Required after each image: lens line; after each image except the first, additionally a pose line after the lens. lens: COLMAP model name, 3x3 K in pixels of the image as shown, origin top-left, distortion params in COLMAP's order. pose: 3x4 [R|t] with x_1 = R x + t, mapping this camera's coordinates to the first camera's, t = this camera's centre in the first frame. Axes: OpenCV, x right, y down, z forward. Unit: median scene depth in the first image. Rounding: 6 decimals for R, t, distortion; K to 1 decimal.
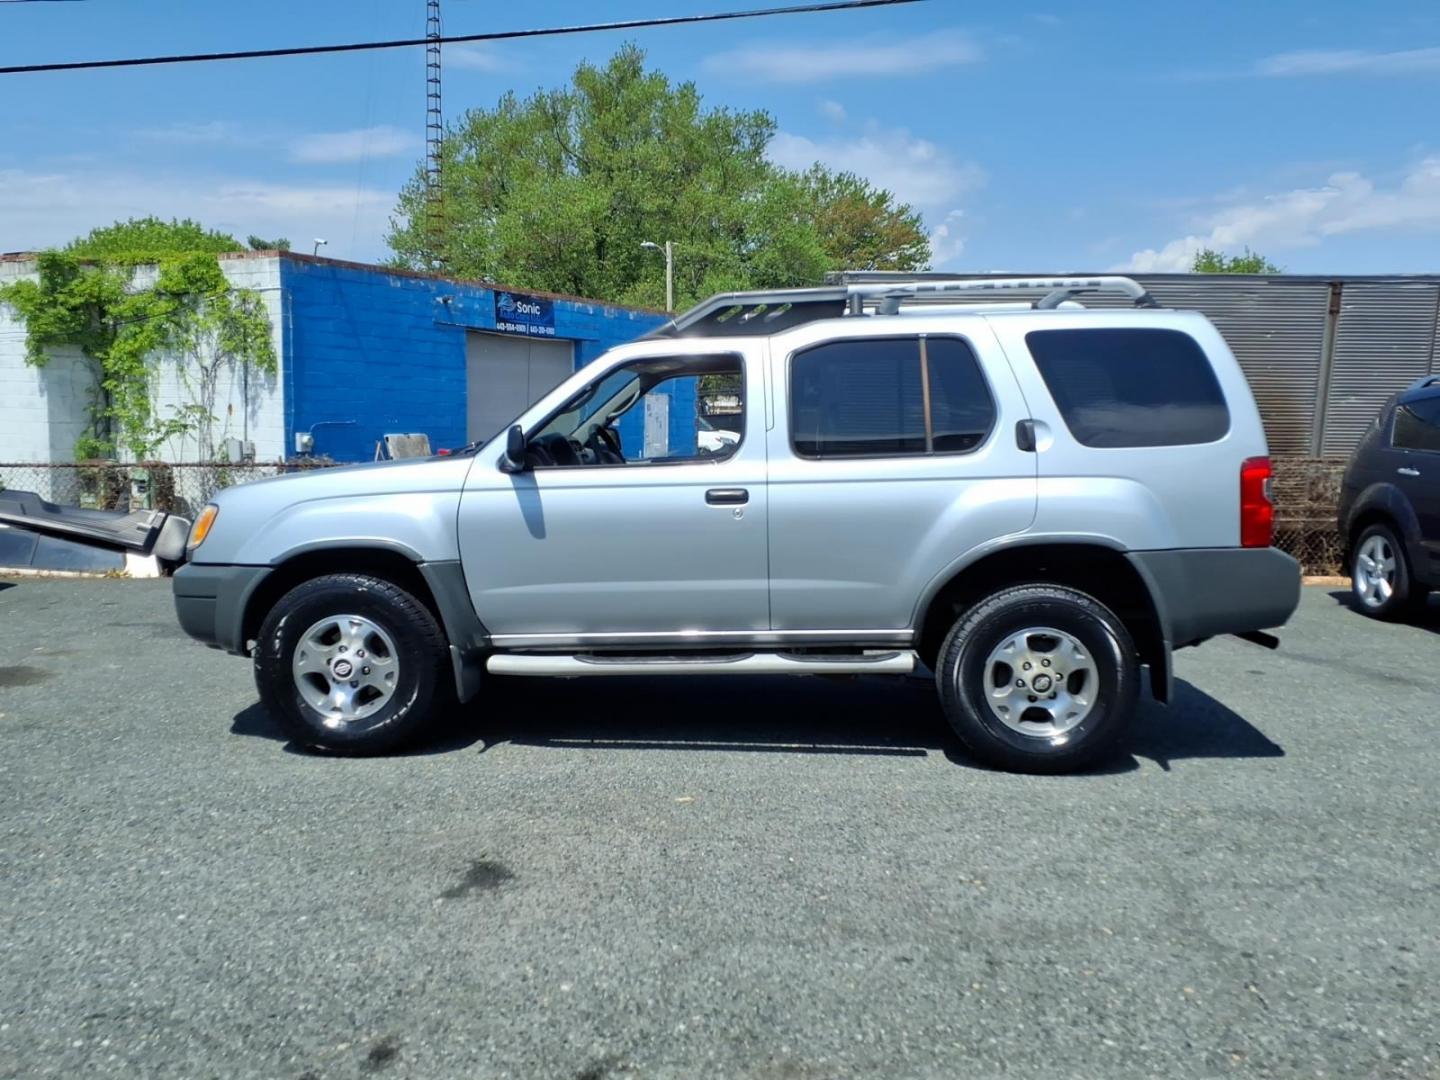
lens RADIAL K [[1342.6, 0, 720.5], [0, 1342.6, 490.8], [0, 0, 1]] dist [0.108765, -0.341258]
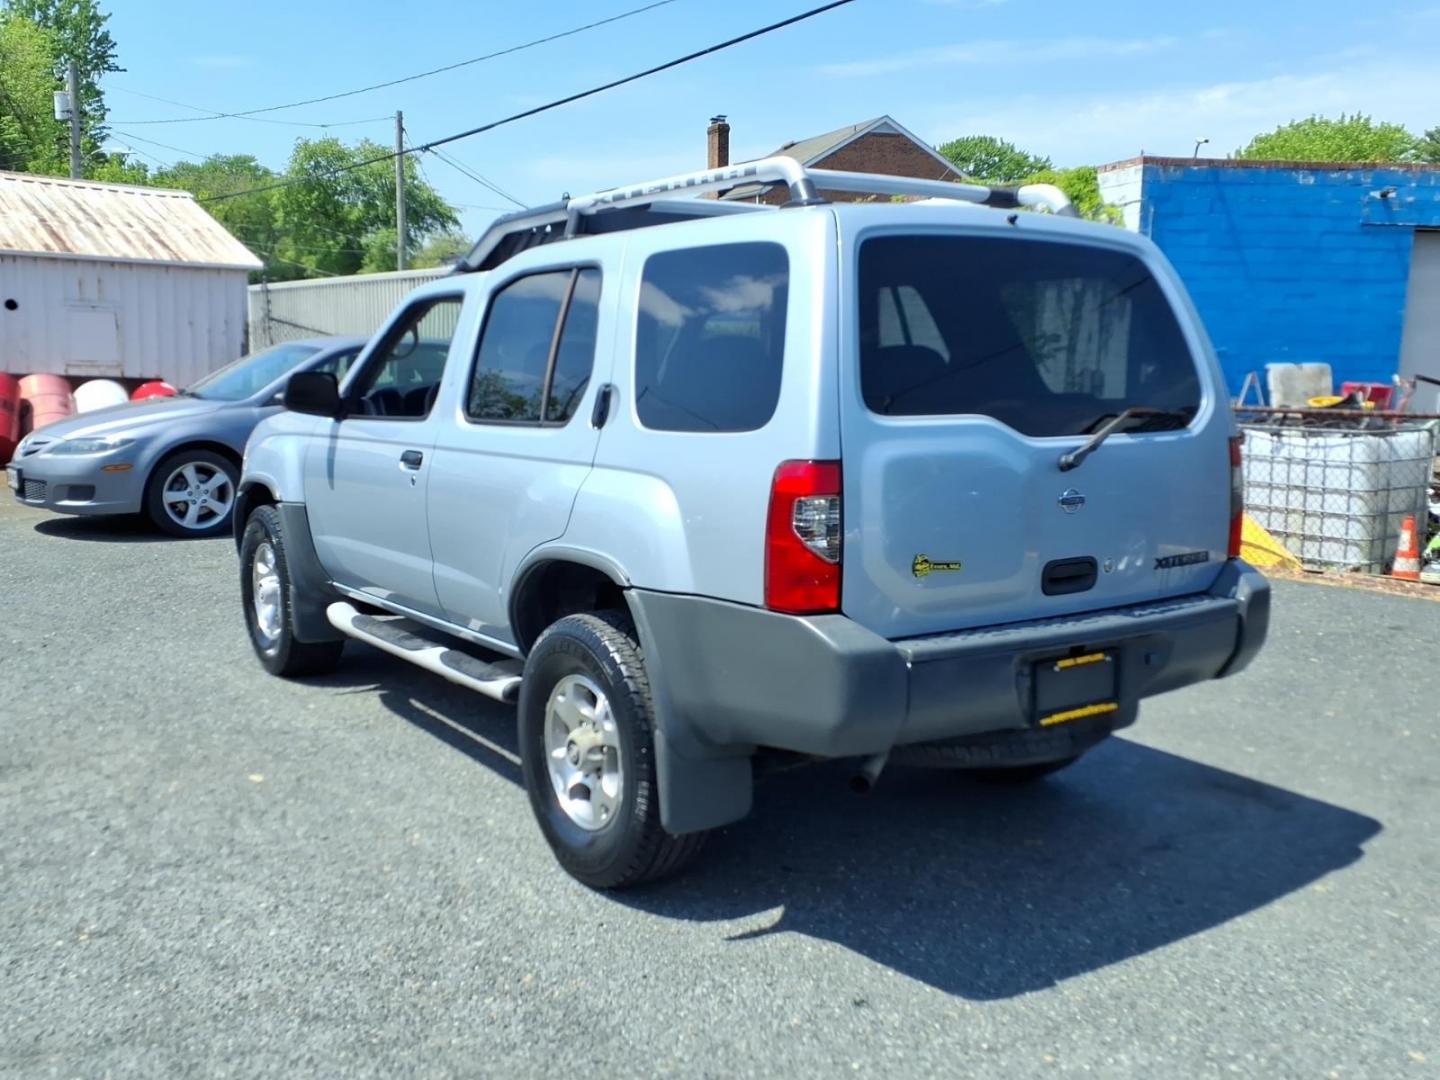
lens RADIAL K [[1424.0, 0, 720.0], [0, 1424.0, 540.0], [0, 0, 1]] dist [-0.009934, -0.022942]
pose [[0.560735, 0.115154, -0.819949, 0.314678], [-0.039077, 0.992859, 0.112714, -0.020534], [0.827073, -0.031162, 0.561230, 0.228547]]
